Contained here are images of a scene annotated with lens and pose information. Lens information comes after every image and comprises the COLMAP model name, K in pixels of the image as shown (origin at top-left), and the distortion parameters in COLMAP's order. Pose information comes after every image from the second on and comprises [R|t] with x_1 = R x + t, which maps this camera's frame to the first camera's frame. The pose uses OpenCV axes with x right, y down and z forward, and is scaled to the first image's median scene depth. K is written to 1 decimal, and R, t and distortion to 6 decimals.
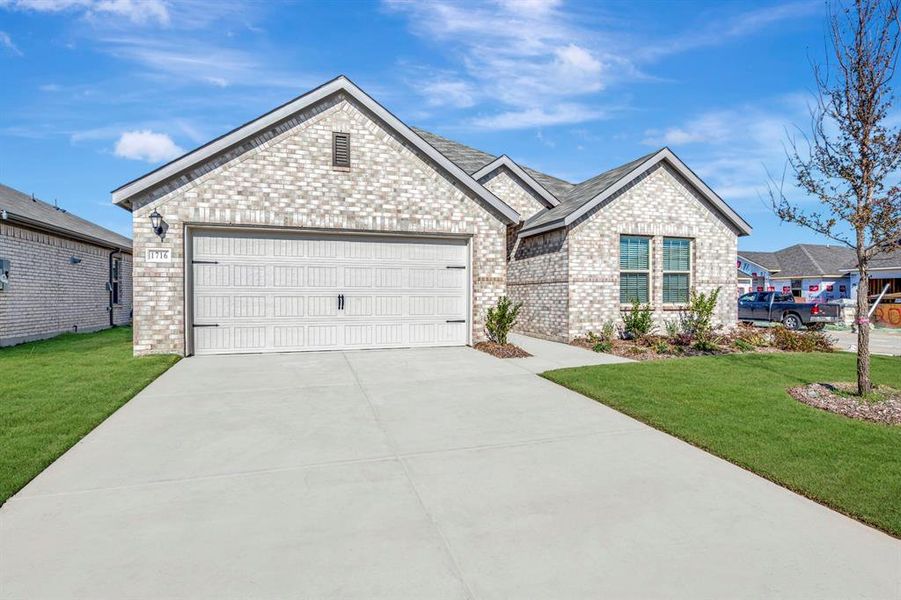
lens RADIAL K [[333.4, 0, 450.5], [0, 333.4, 300.0], [0, 0, 1]] dist [-0.000266, -0.000050]
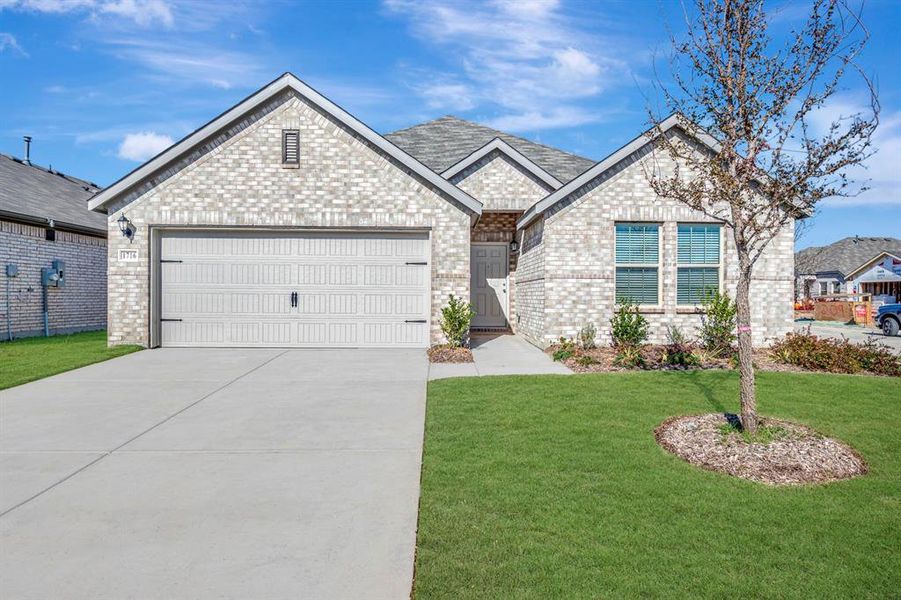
lens RADIAL K [[355.8, 0, 455.9], [0, 355.8, 299.6], [0, 0, 1]] dist [0.000191, 0.000140]
pose [[0.978903, 0.008747, -0.204140, 0.369329], [-0.008658, 0.999962, 0.001326, 0.000946], [0.204143, 0.000470, 0.978941, 0.056647]]
